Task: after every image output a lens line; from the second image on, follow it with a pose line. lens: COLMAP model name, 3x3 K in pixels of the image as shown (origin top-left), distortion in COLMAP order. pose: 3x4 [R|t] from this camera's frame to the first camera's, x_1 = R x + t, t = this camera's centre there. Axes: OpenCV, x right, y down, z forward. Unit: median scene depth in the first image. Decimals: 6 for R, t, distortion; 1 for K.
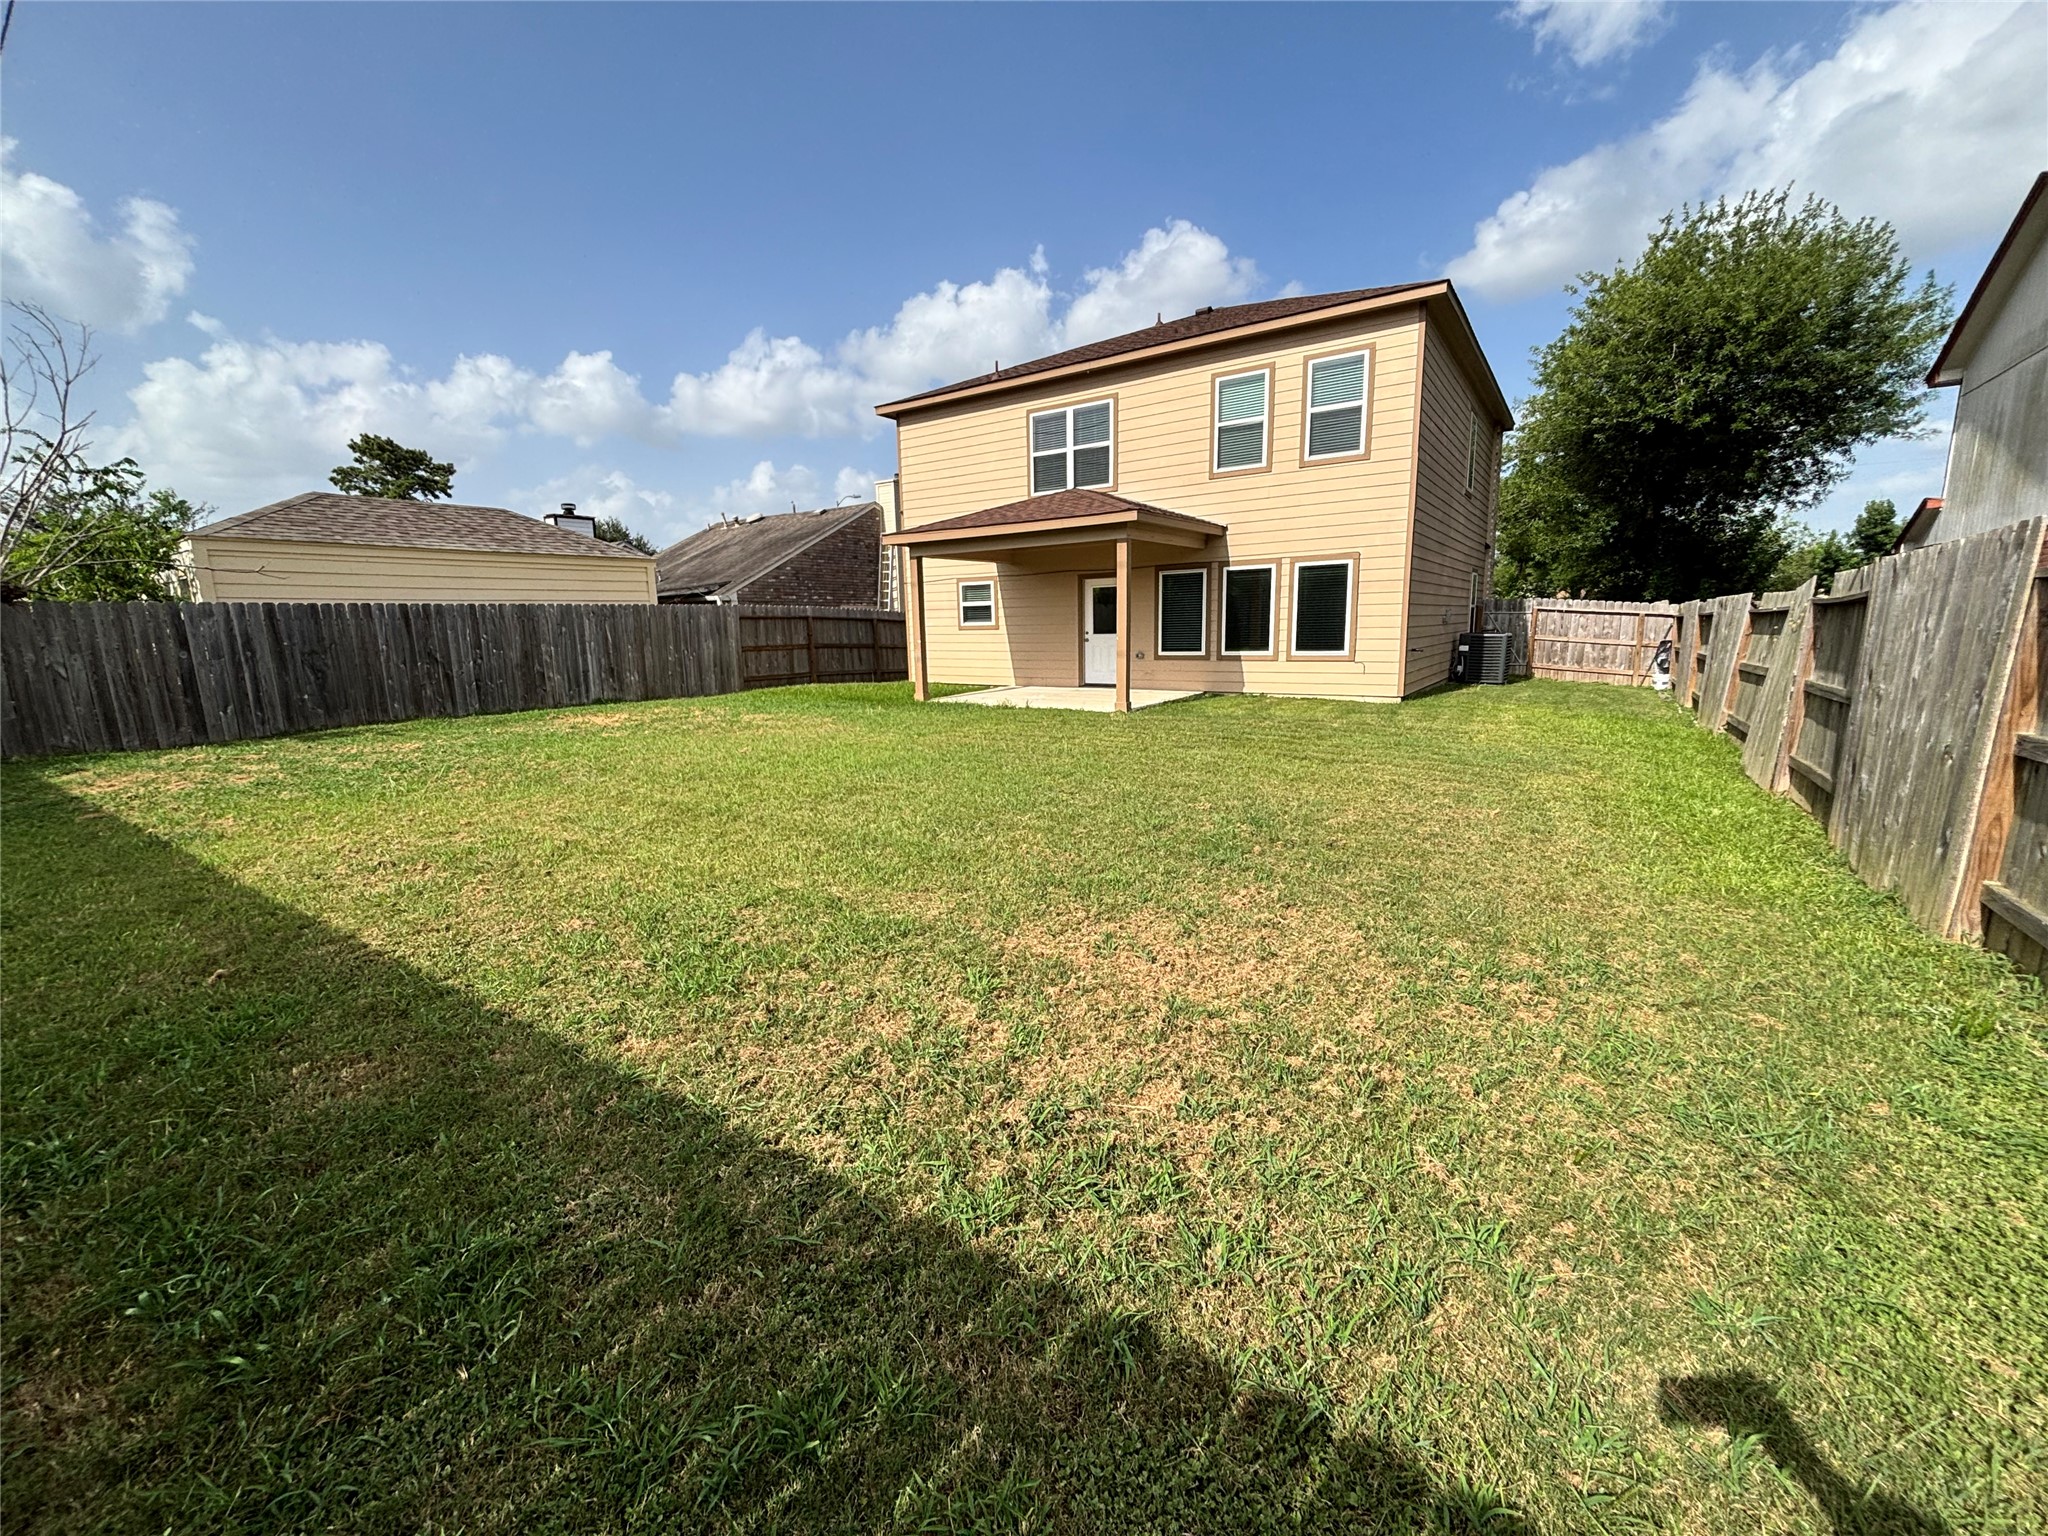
lens RADIAL K [[826.4, 0, 1022.9], [0, 826.4, 778.0], [0, 0, 1]] dist [0.004885, -0.001554]
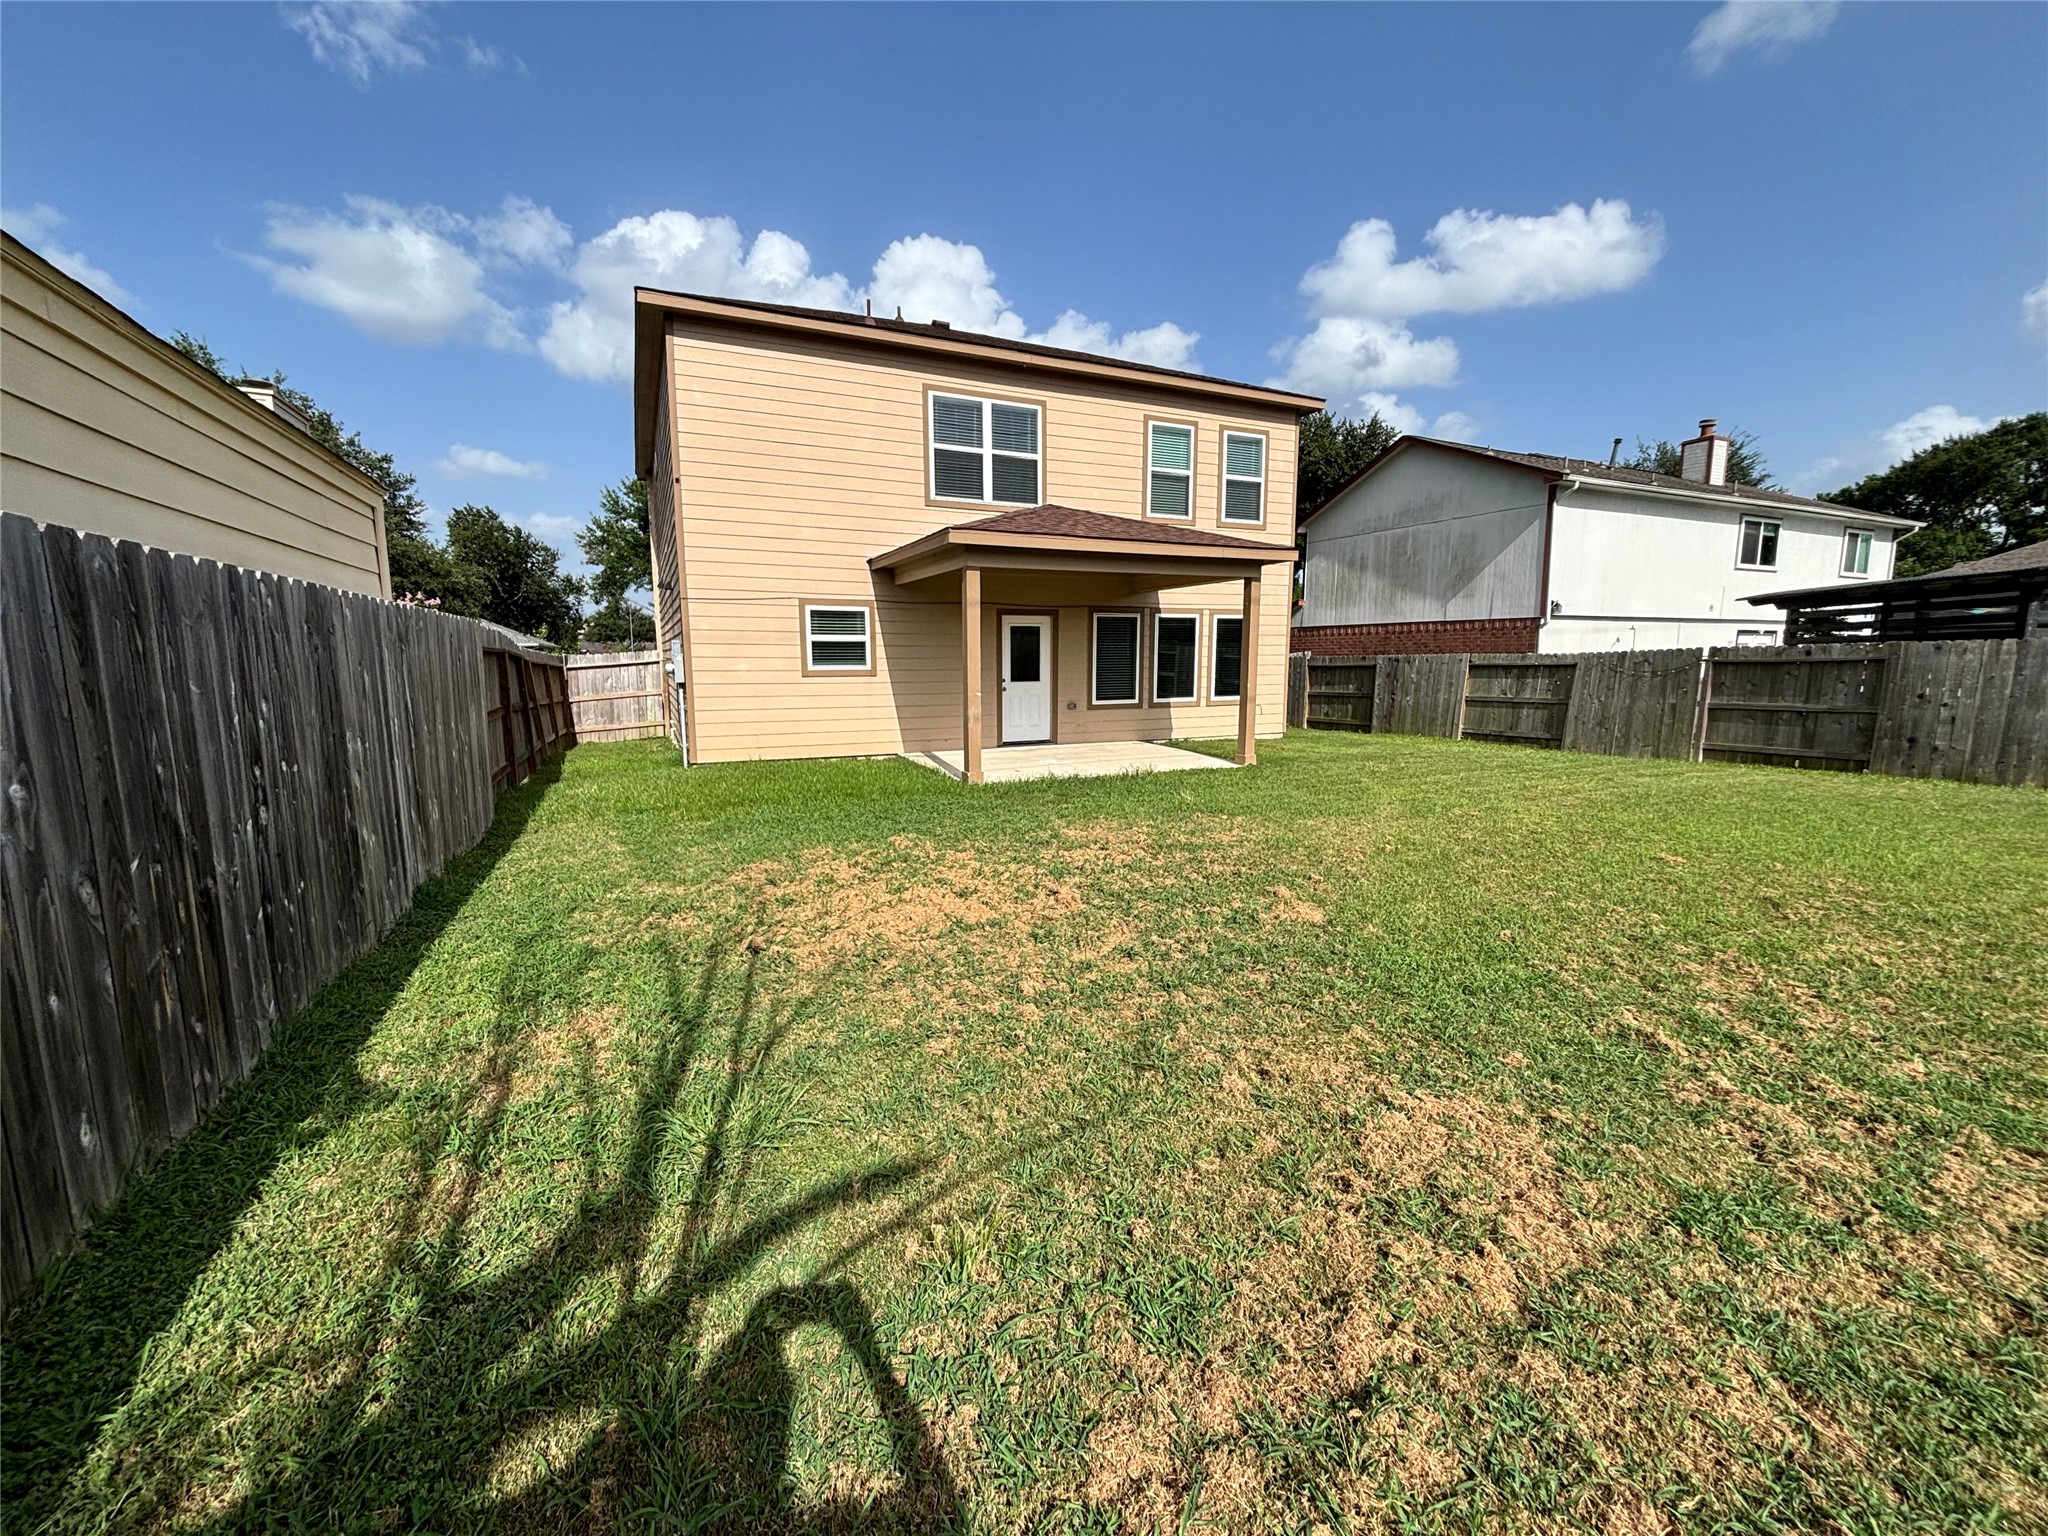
lens RADIAL K [[826.4, 0, 1016.0], [0, 826.4, 770.4], [0, 0, 1]] dist [0.004885, -0.001554]
pose [[0.524036, -0.100357, 0.845763, -0.647301], [0.144537, 0.989108, 0.027811, -0.115517], [-0.839342, 0.107670, 0.532833, 0.601320]]
